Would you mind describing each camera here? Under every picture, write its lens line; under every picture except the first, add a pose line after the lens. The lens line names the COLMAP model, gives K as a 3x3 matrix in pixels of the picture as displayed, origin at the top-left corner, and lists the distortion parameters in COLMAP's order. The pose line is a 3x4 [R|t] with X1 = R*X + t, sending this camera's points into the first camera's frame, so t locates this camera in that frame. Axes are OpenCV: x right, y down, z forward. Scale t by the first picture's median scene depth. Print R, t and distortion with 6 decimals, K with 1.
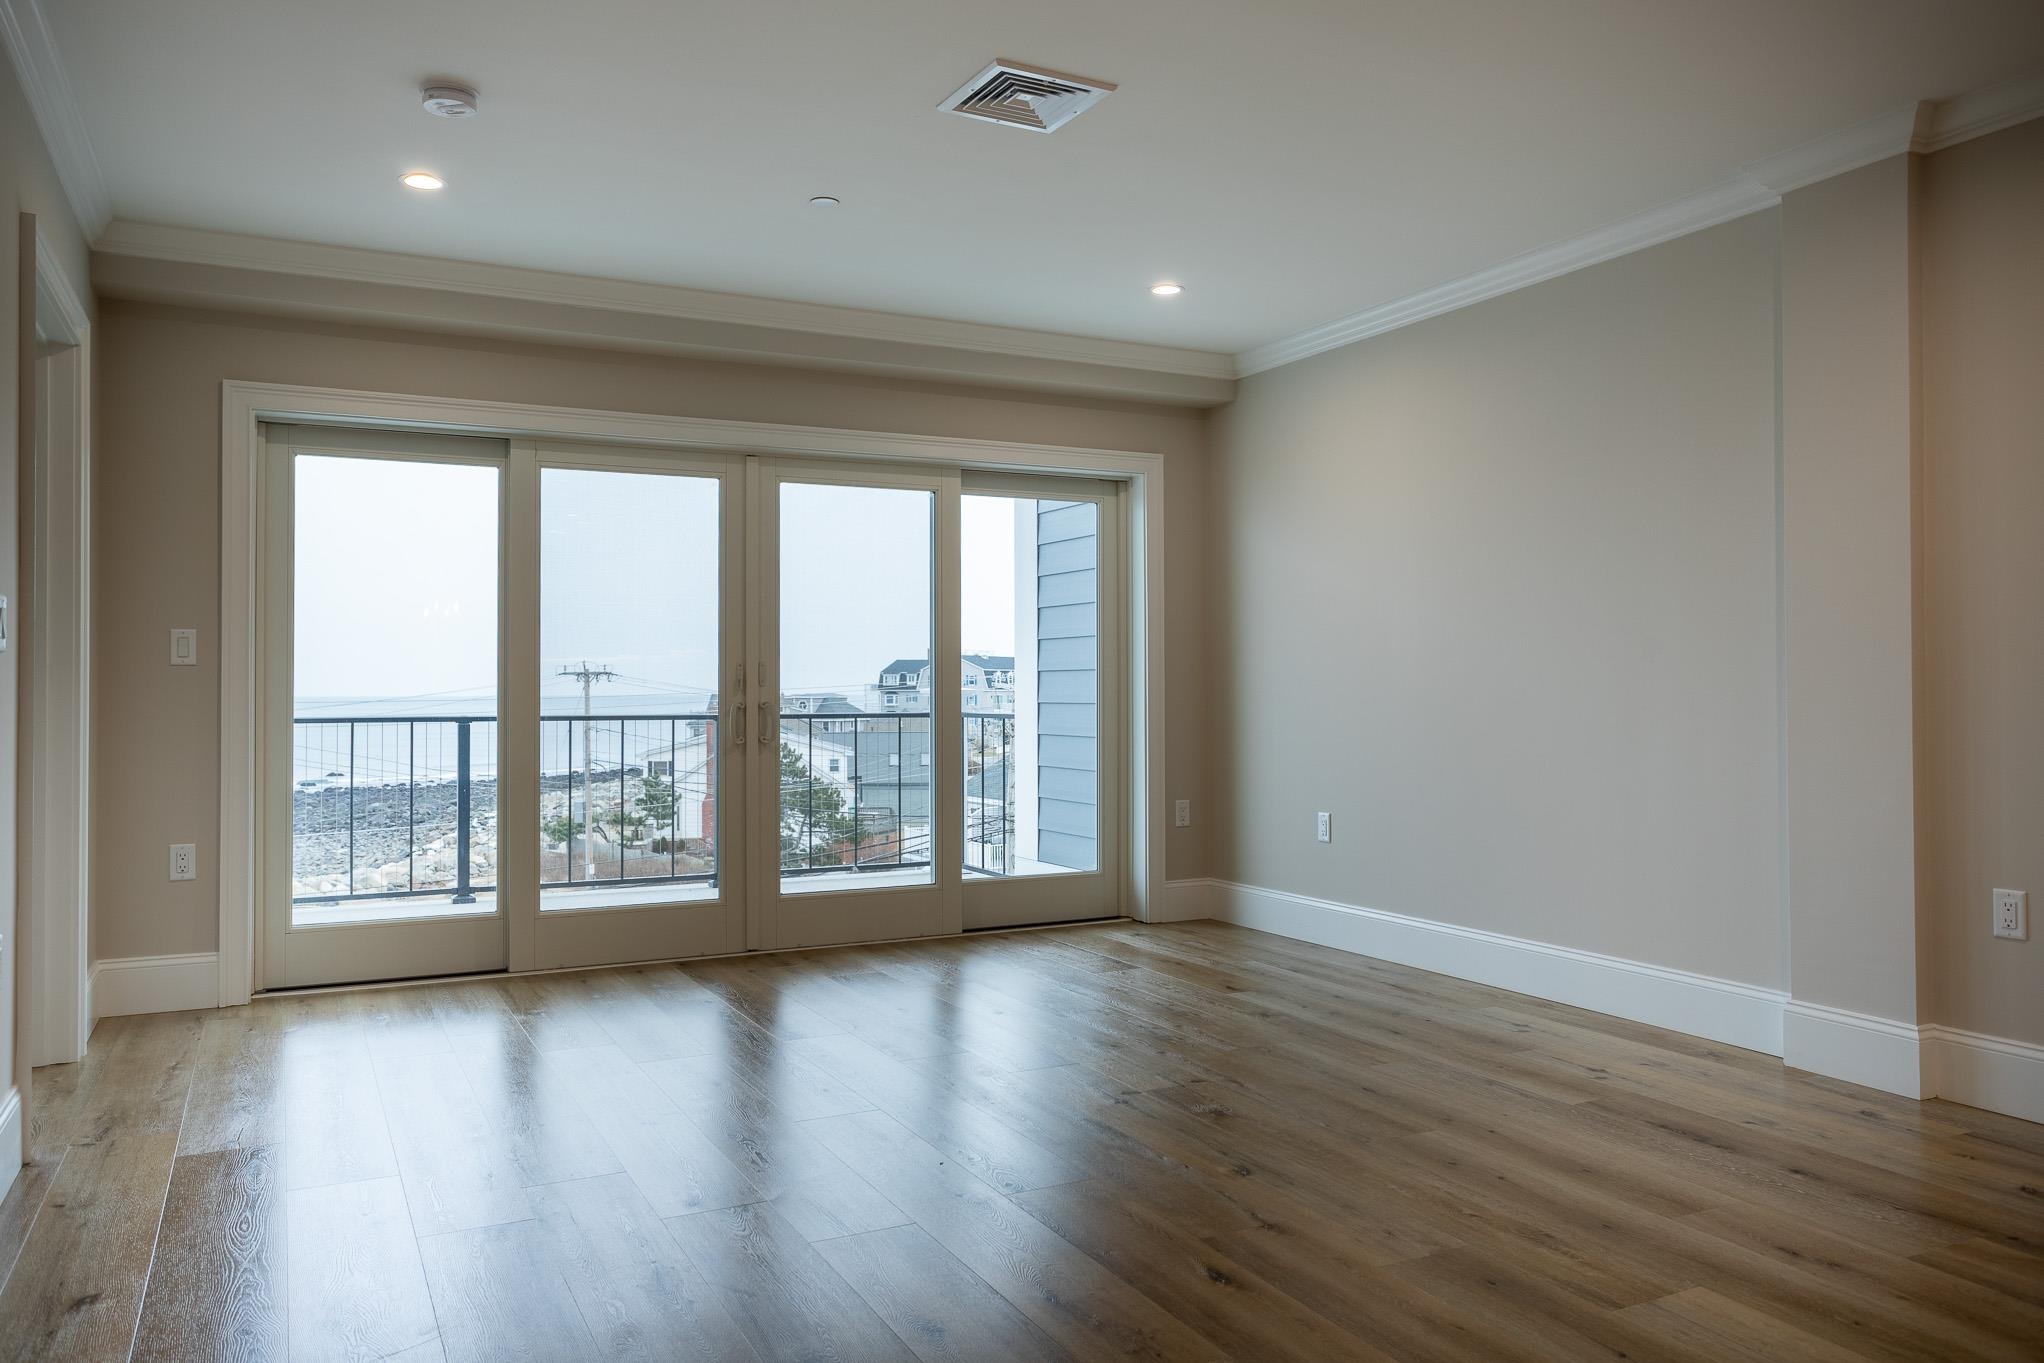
lens RADIAL K [[1458.1, 0, 1041.4], [0, 1458.1, 678.1], [0, 0, 1]] dist [-0.011843, -0.003975]
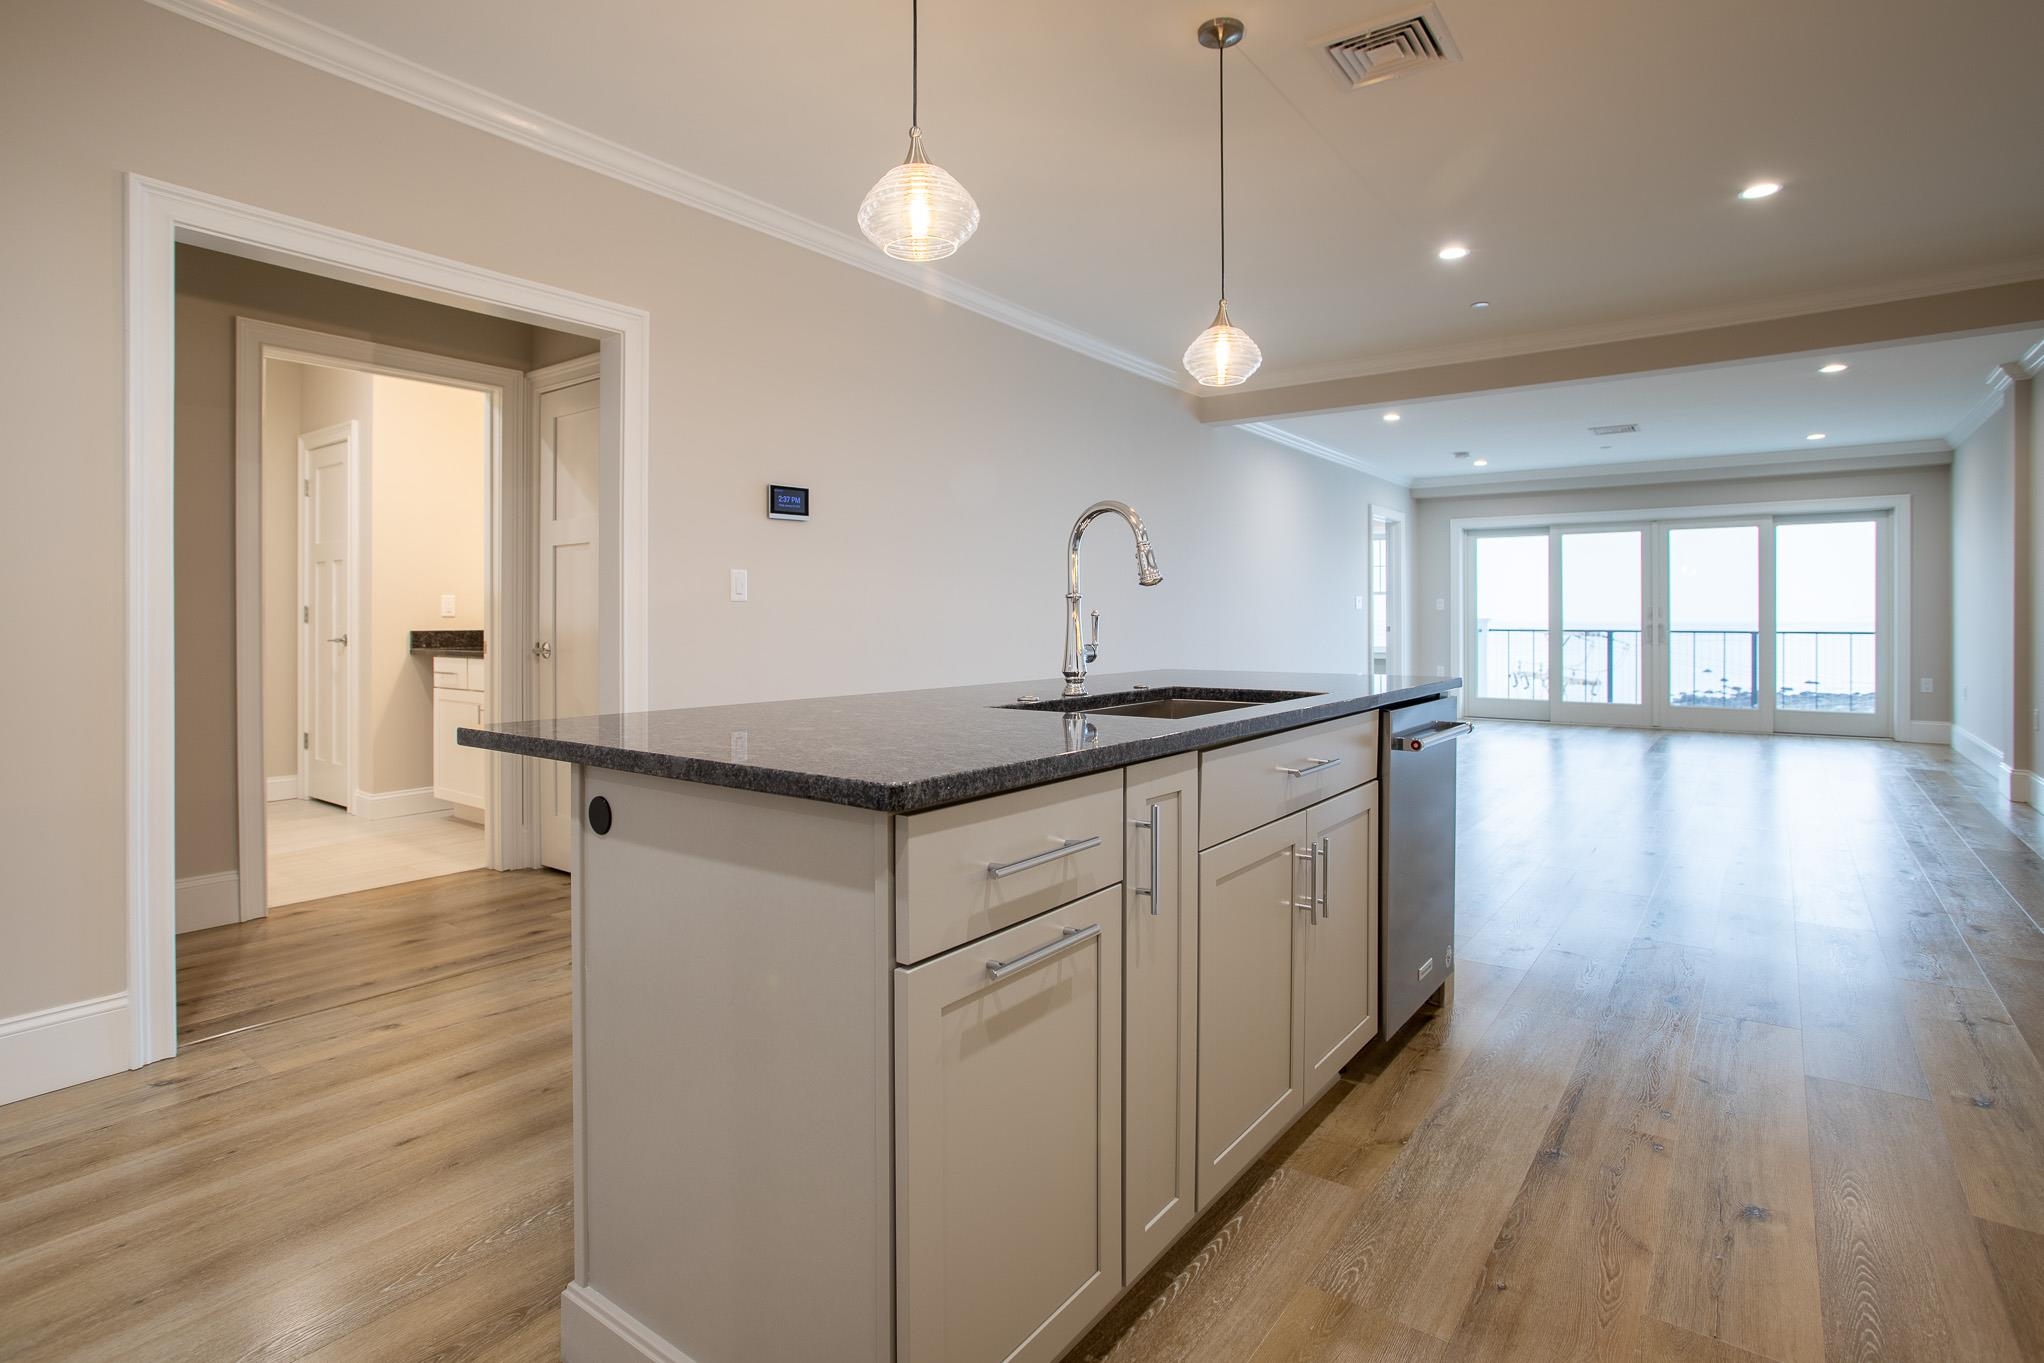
lens RADIAL K [[1031.2, 0, 983.5], [0, 1031.2, 619.9], [0, 0, 1]] dist [-0.022603, 0.012789]
pose [[0.409234, 0.006908, -0.912403, 0.801023], [0.004640, 0.999943, 0.009651, -0.009382], [0.912418, -0.008183, 0.409179, -0.637043]]
